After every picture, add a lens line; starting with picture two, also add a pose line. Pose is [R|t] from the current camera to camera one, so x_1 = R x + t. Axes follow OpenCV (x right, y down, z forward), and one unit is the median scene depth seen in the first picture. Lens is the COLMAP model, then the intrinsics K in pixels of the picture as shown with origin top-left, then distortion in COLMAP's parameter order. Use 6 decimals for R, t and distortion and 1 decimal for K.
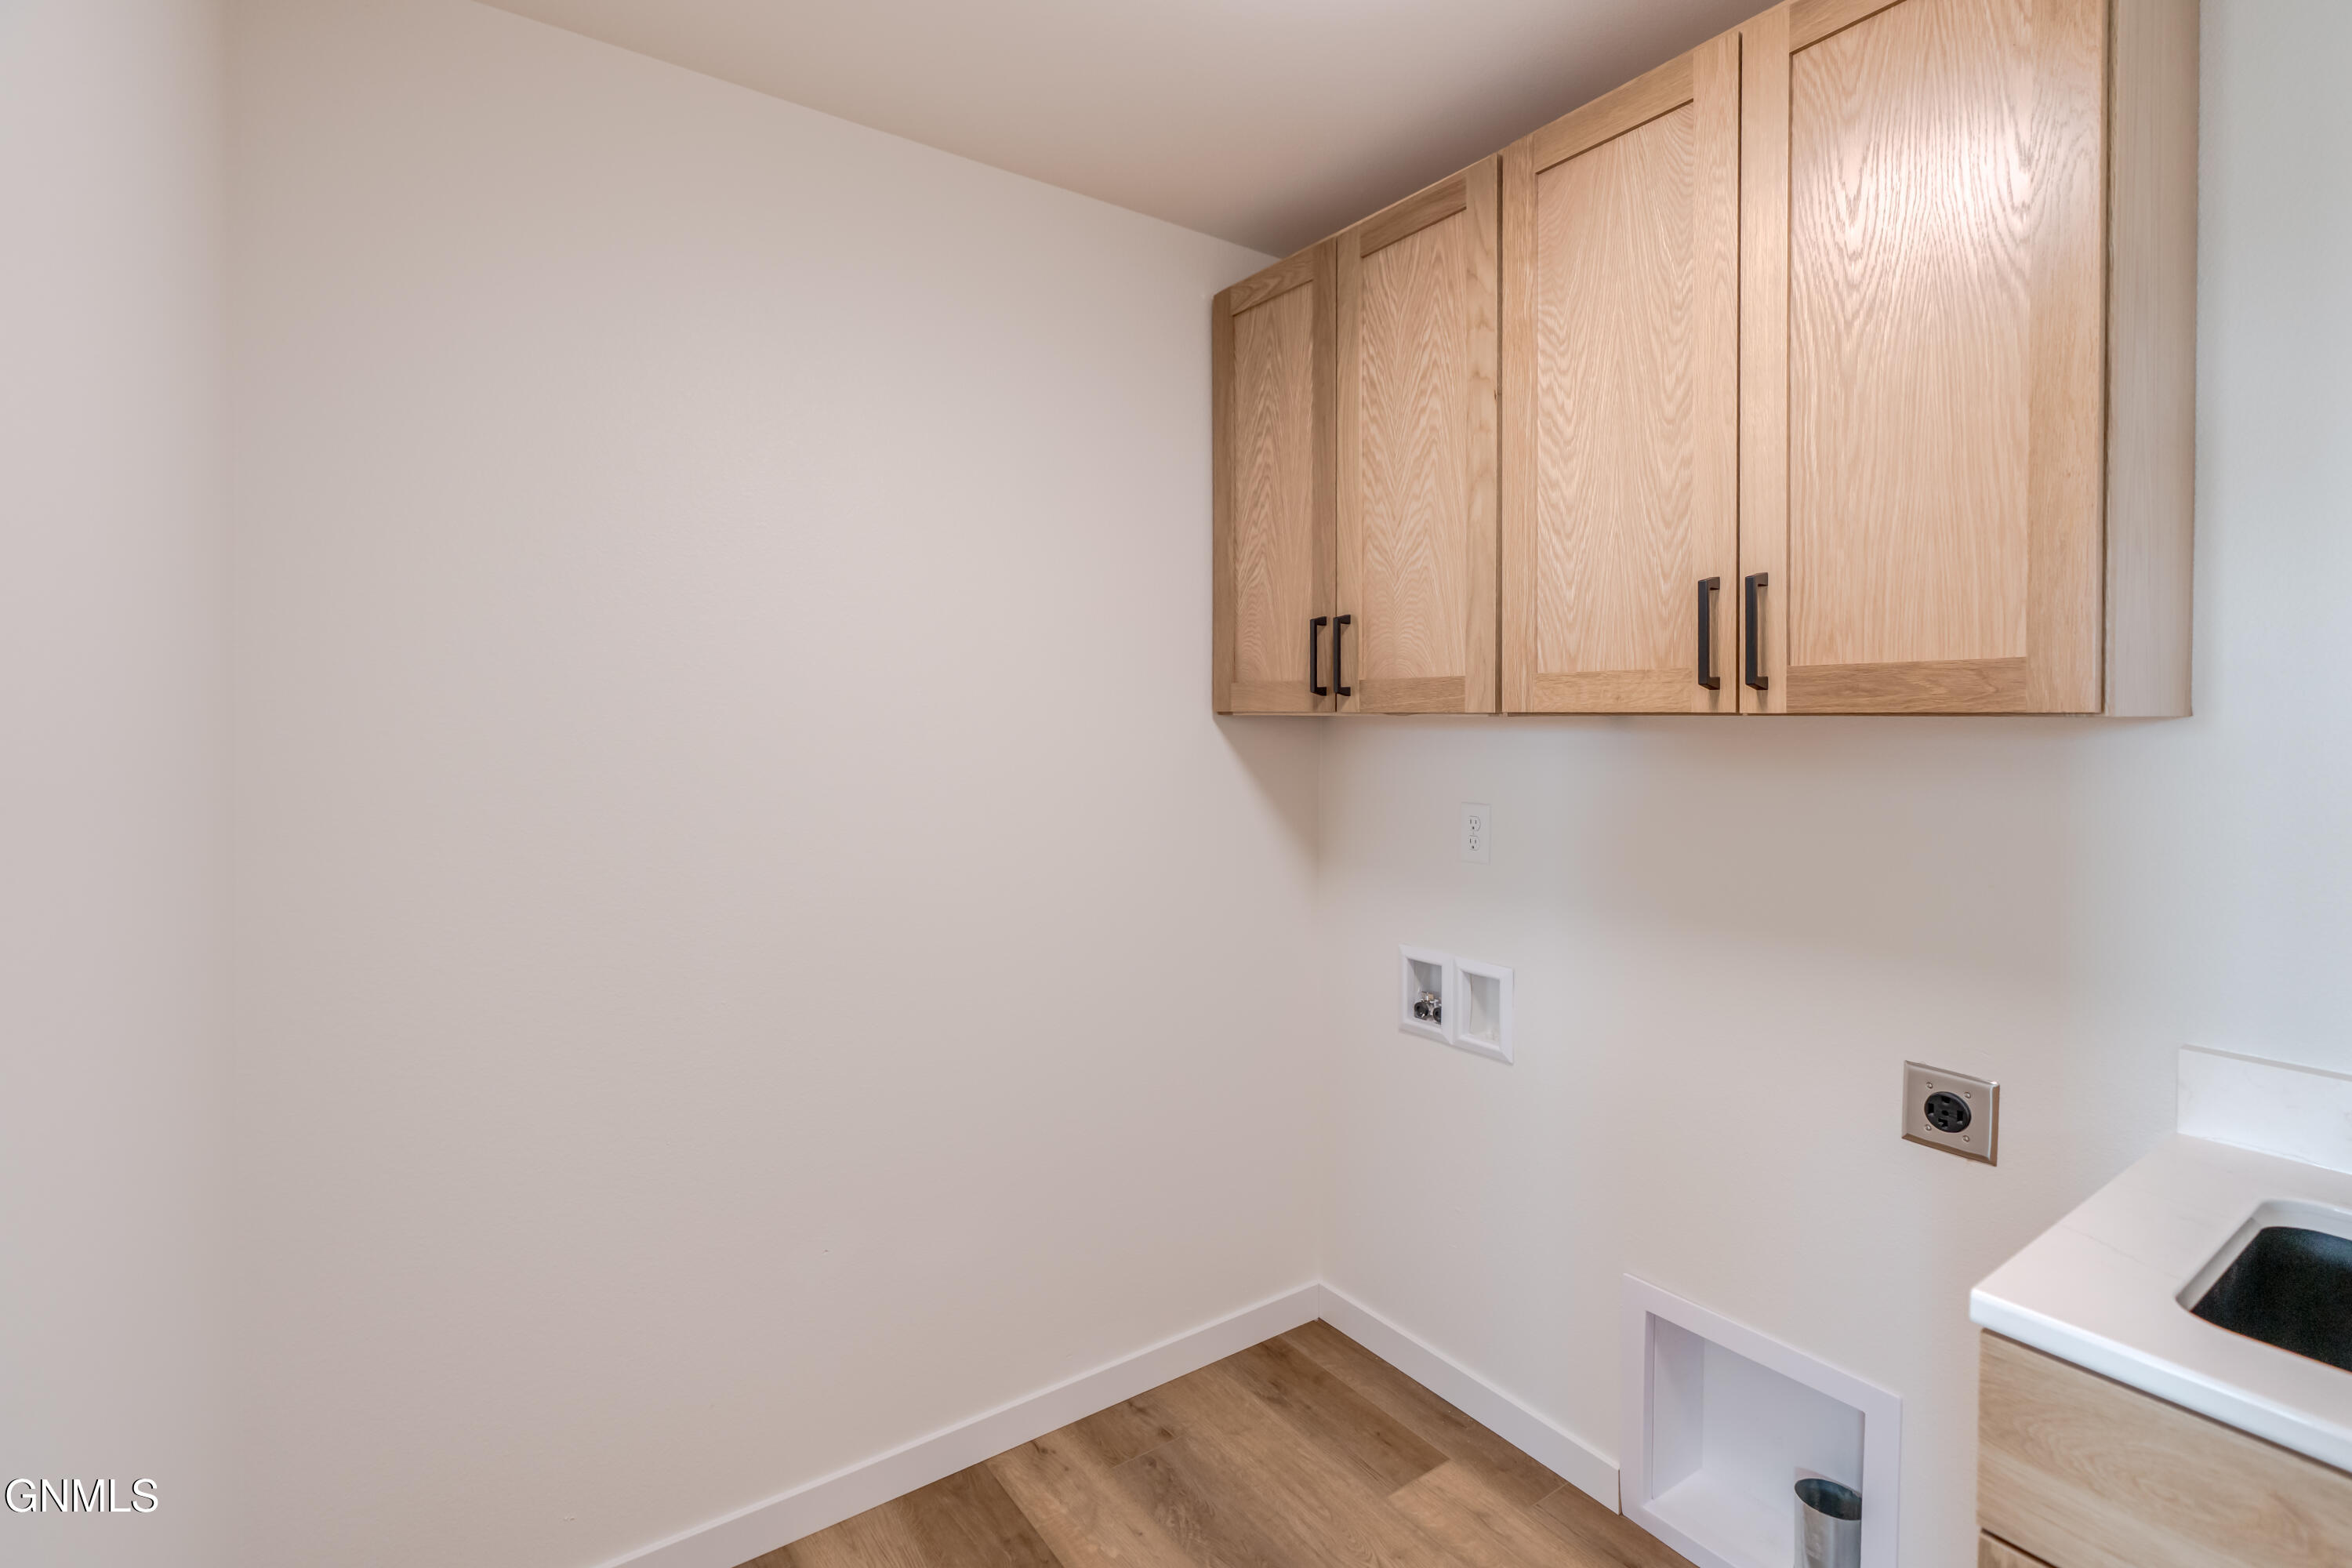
lens RADIAL K [[988.7, 0, 1156.8], [0, 988.7, 743.3], [0, 0, 1]] dist [-0.002423, -0.000111]
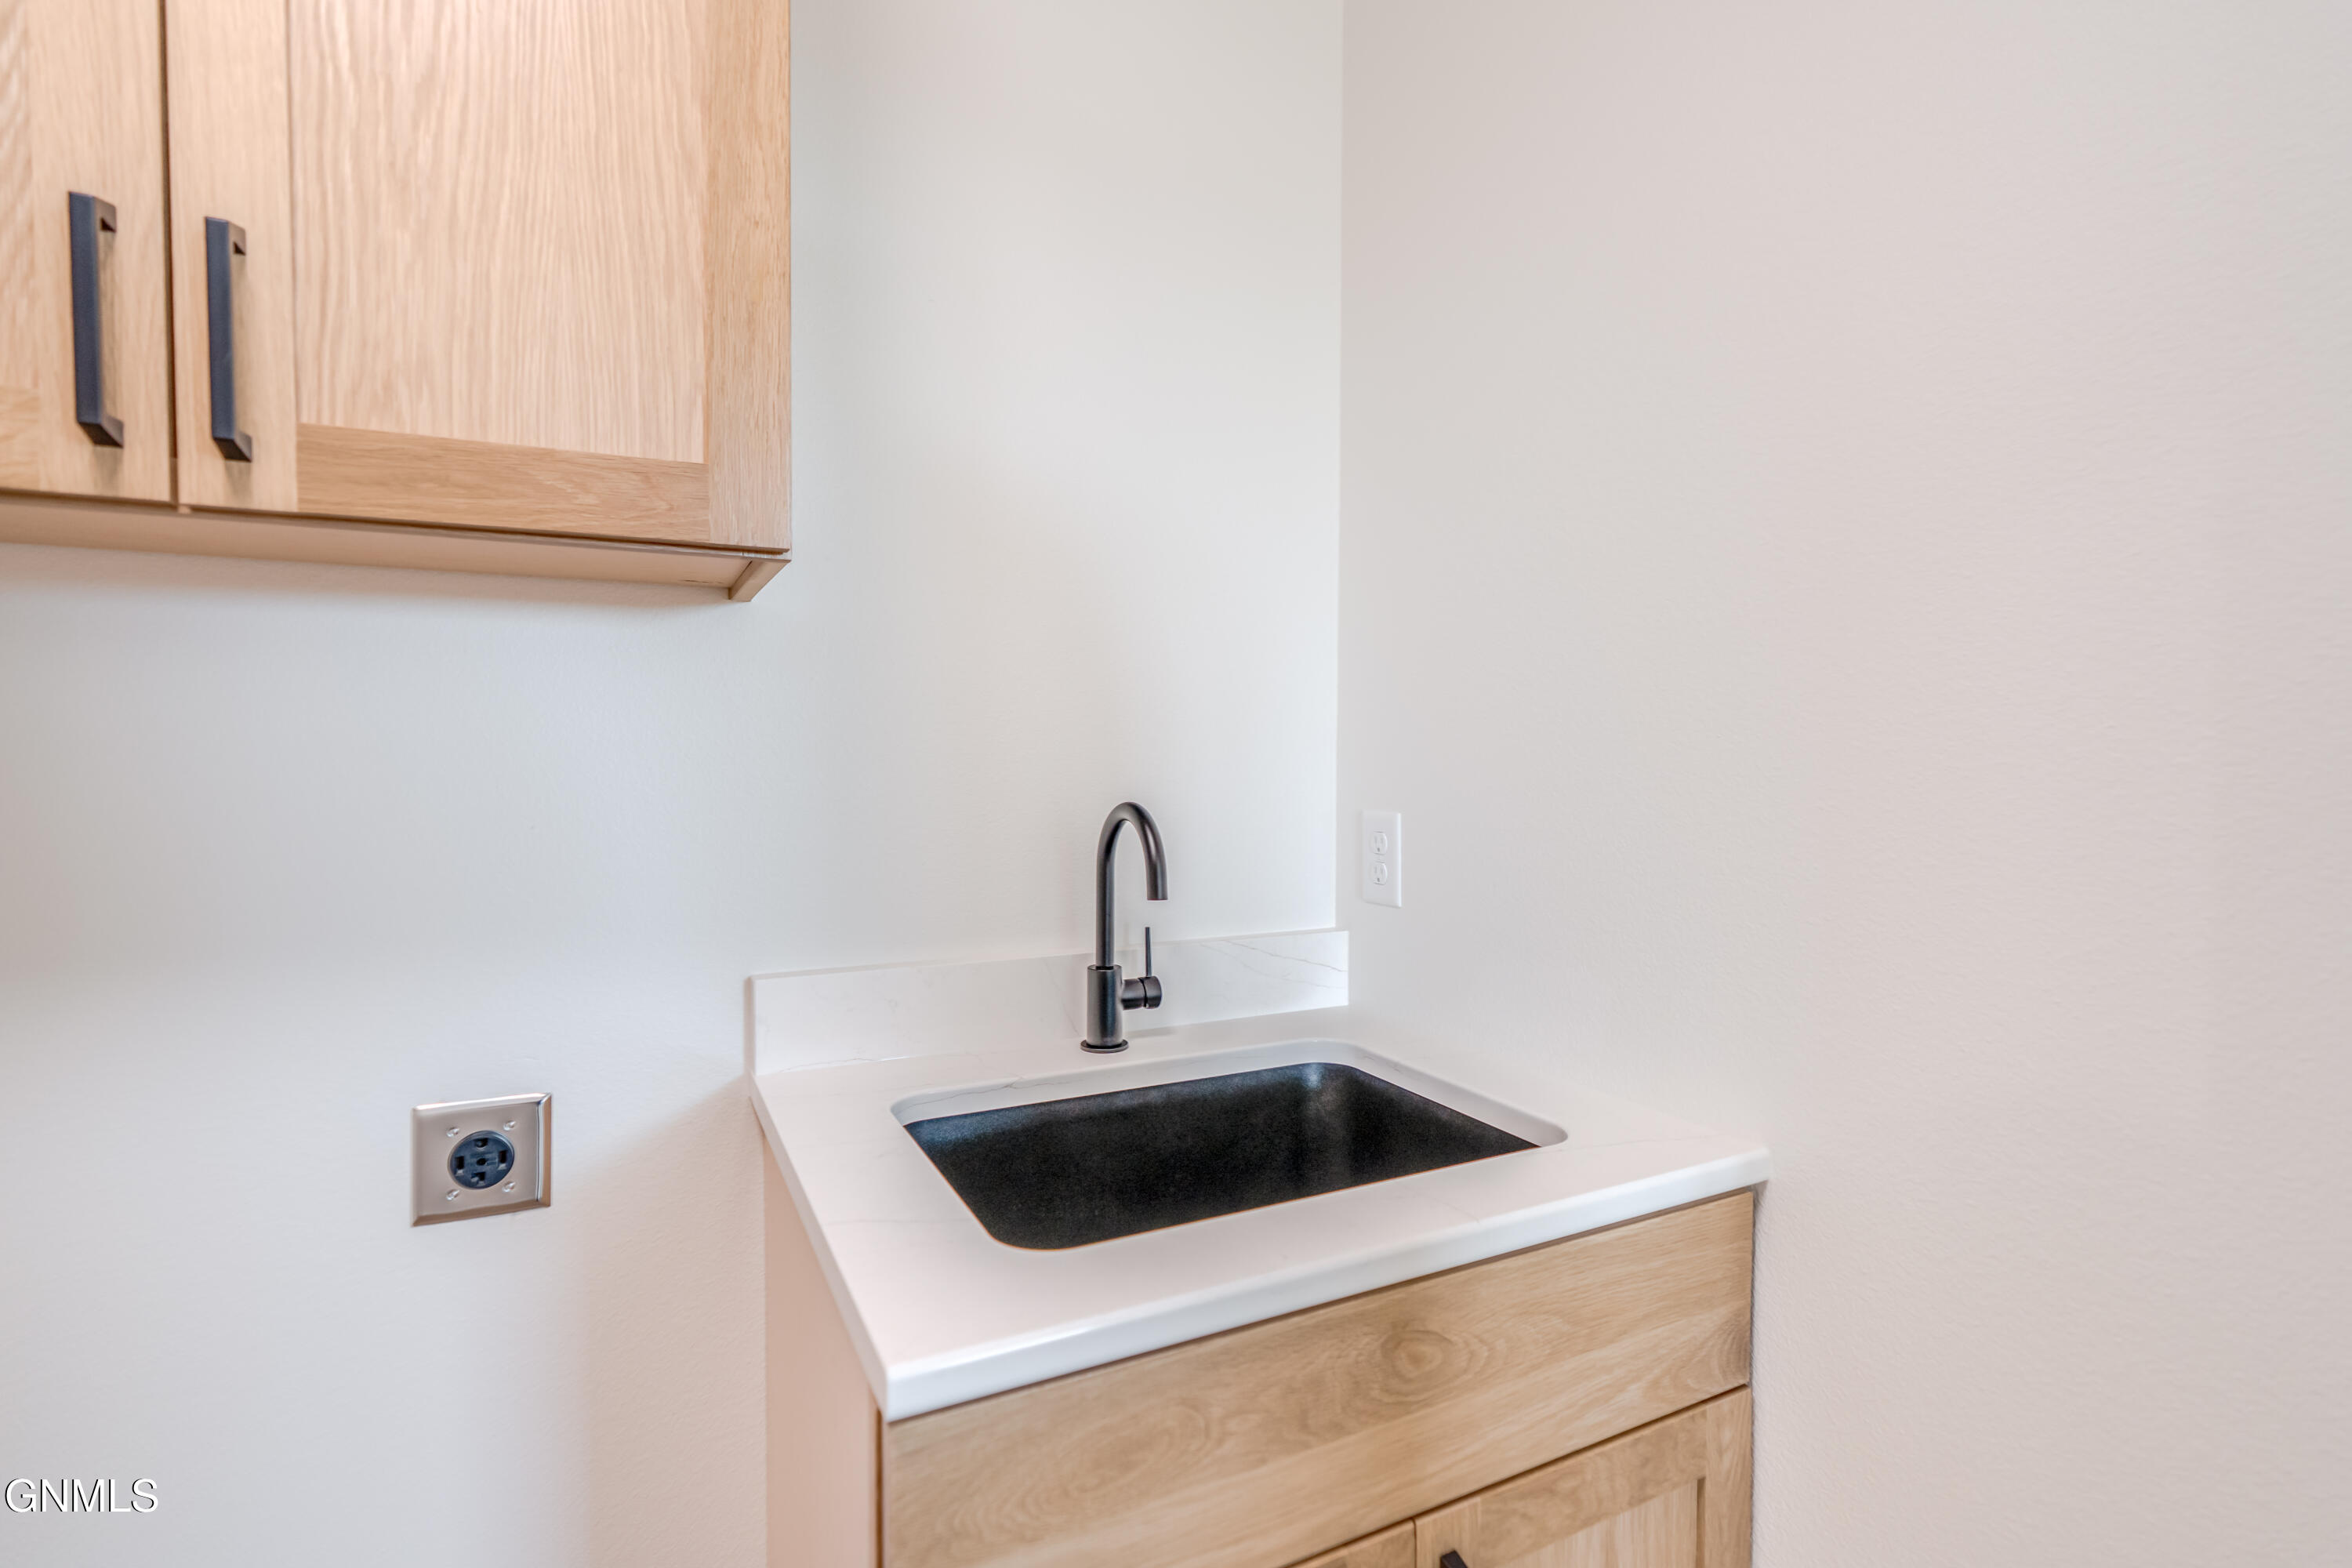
lens RADIAL K [[1099.7, 0, 1174.3], [0, 1099.7, 794.3], [0, 0, 1]] dist [-0.011533, 0.006592]
pose [[0.093150, -0.031357, 0.995158, 0.075918], [0.002957, 0.999508, 0.031217, 0.080948], [-0.995648, 0.000035, 0.093197, 0.378503]]
